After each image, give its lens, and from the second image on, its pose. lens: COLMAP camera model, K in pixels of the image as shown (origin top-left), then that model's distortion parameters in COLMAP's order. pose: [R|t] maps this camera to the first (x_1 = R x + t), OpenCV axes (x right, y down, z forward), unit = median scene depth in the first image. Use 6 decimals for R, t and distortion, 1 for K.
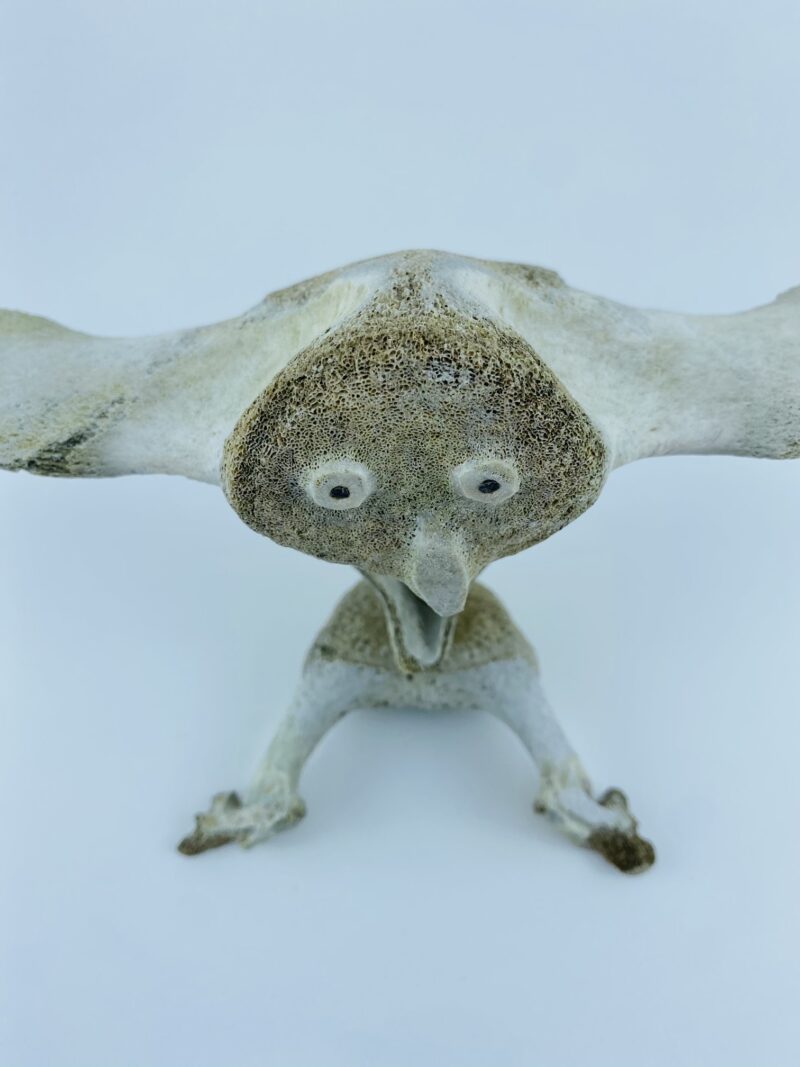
lens RADIAL K [[847.7, 0, 400.0], [0, 847.7, 533.5], [0, 0, 1]] dist [0.168338, -0.645883]
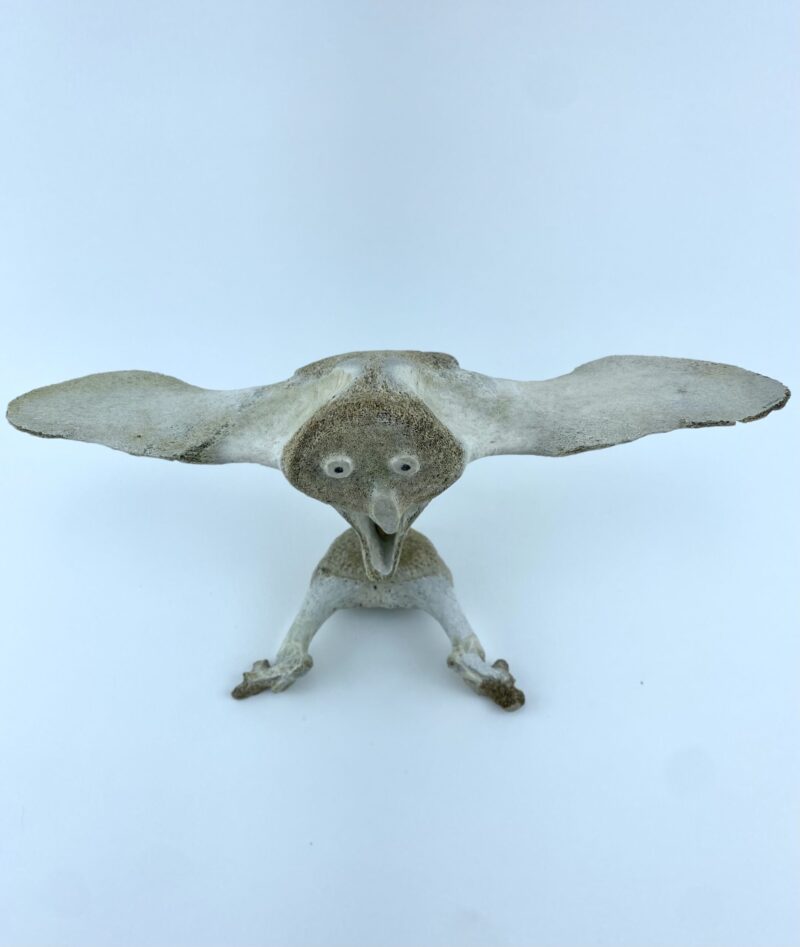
lens RADIAL K [[862.3, 0, 387.3], [0, 862.3, 471.1], [0, 0, 1]] dist [0.135686, -0.003427]
pose [[0.999964, 0.006111, 0.005923, 0.039929], [-0.005654, 0.997221, -0.074289, 0.114068], [-0.006361, 0.074252, 0.997219, -1.172997]]
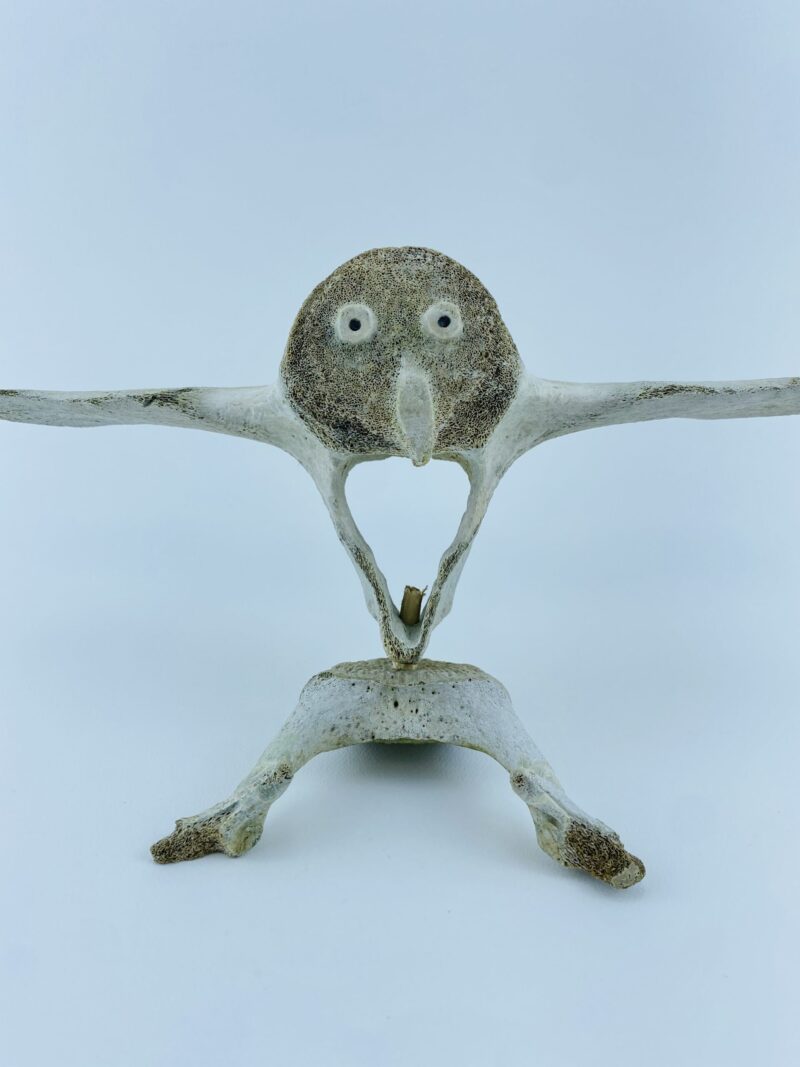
lens RADIAL K [[833.2, 0, 400.0], [0, 833.2, 533.5], [0, 0, 1]] dist [0.162100, -0.603610]
pose [[0.998829, 0.033178, -0.035201, 0.083894], [-0.048338, 0.711862, -0.700654, 1.312208], [0.001812, 0.701535, 0.712633, 0.103652]]
